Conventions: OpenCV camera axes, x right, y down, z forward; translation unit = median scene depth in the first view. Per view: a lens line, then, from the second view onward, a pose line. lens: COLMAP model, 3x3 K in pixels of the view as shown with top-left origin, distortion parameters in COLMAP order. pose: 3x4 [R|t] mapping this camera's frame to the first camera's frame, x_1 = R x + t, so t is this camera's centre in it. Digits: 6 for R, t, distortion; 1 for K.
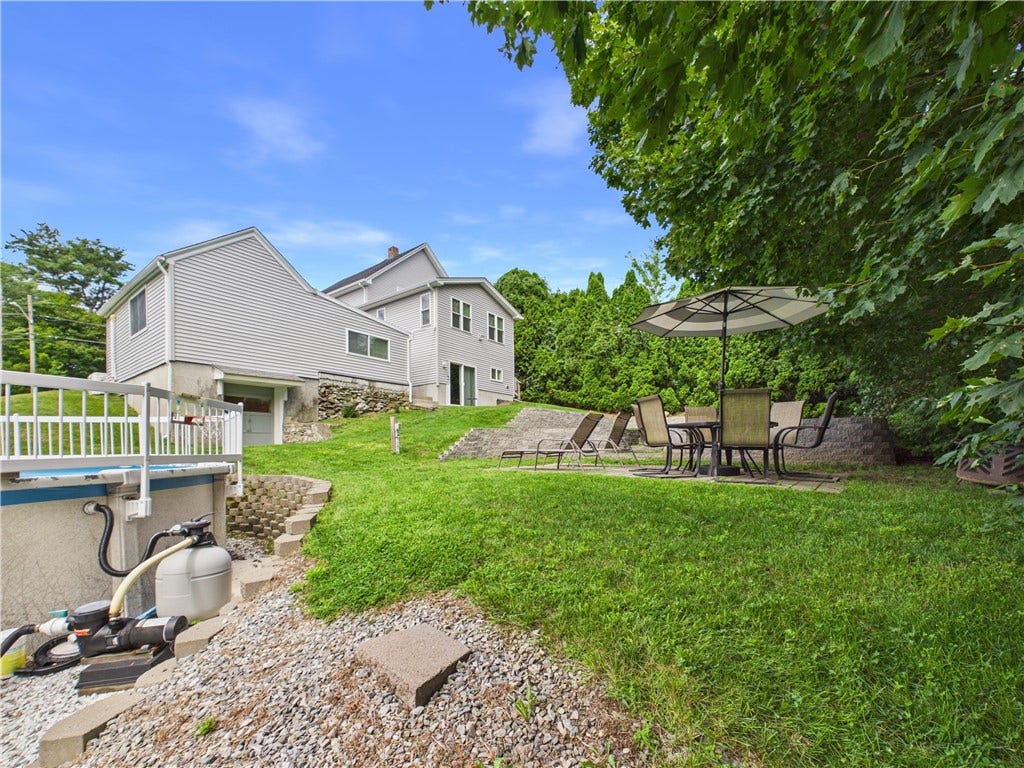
lens RADIAL K [[410.8, 0, 513.9], [0, 410.8, 395.9], [0, 0, 1]] dist [0.003848, 0.000148]
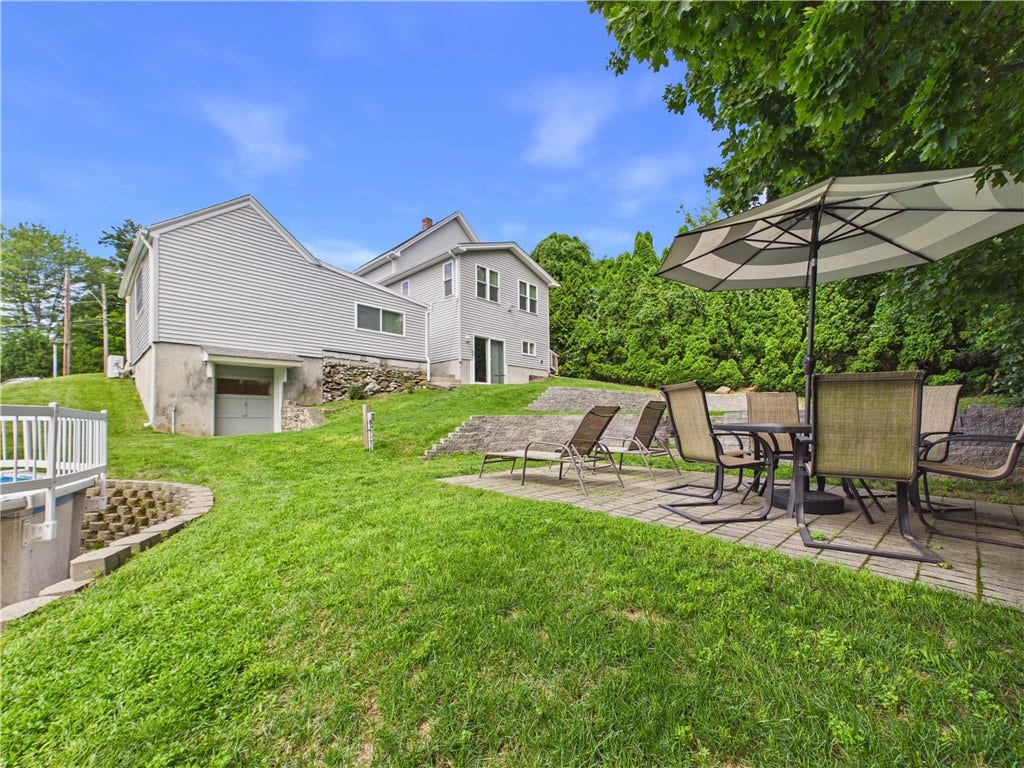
lens RADIAL K [[408.6, 0, 513.4], [0, 408.6, 374.0], [0, 0, 1]] dist [0.003249, 0.000131]
pose [[0.991145, -0.013390, -0.132104, 0.045505], [0.015149, 0.999809, 0.012326, -0.006788], [0.131914, -0.014218, 0.991159, 0.103441]]
